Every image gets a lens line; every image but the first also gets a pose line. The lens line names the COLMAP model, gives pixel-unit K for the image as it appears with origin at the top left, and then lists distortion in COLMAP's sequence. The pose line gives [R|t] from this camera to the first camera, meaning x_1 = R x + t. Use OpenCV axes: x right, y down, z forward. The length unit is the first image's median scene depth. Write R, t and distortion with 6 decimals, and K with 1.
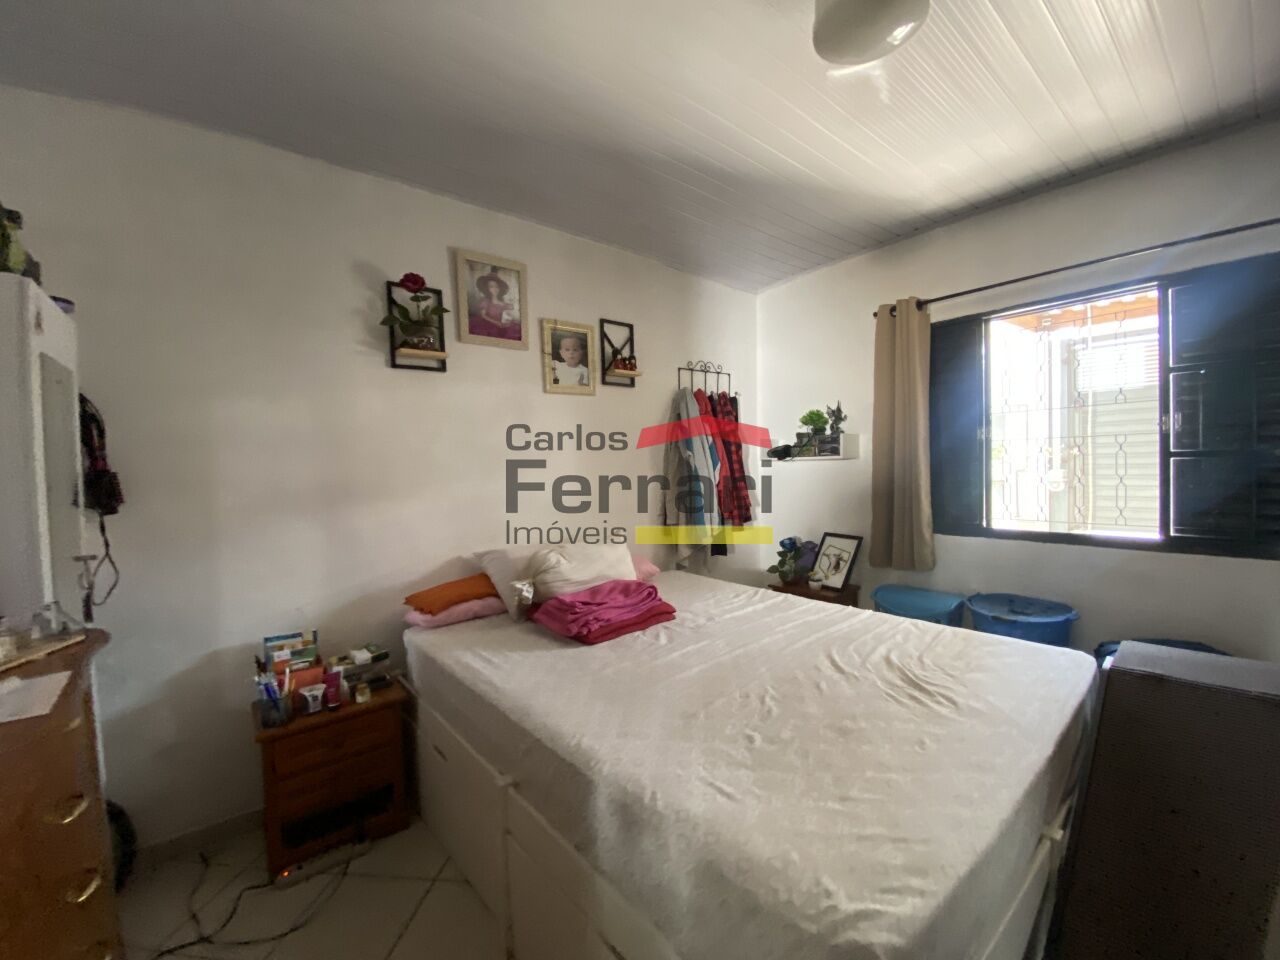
lens RADIAL K [[513.2, 0, 640.0], [0, 513.2, 480.0], [0, 0, 1]] dist [0.016068, -0.018696]
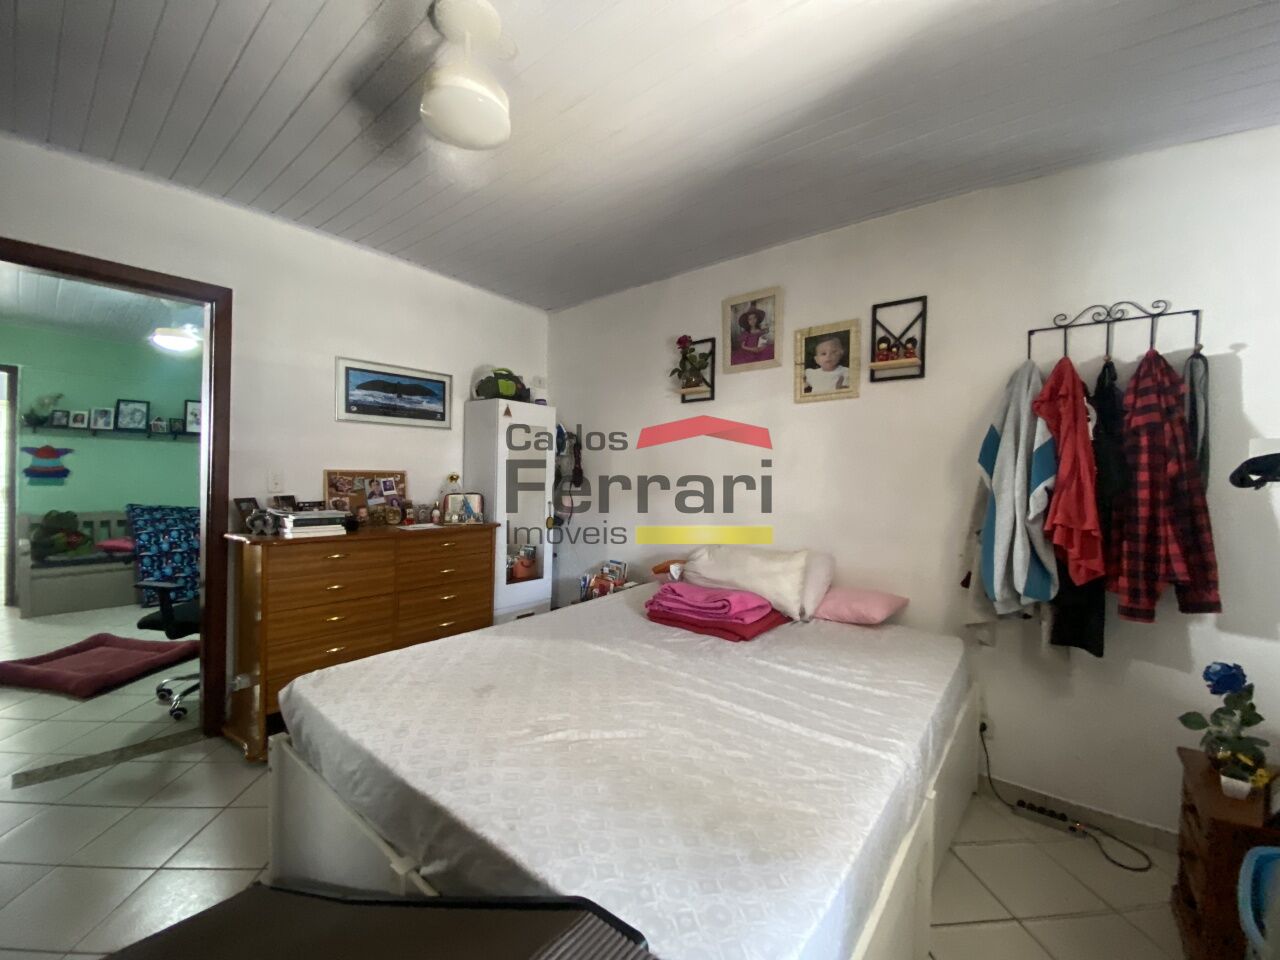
lens RADIAL K [[513.2, 0, 640.0], [0, 513.2, 480.0], [0, 0, 1]] dist [0.016068, -0.018696]
pose [[0.176521, 0.042975, -0.983358, 0.754428], [-0.059335, 0.997694, 0.032951, -0.033902], [0.982507, 0.052531, 0.178664, 0.518269]]
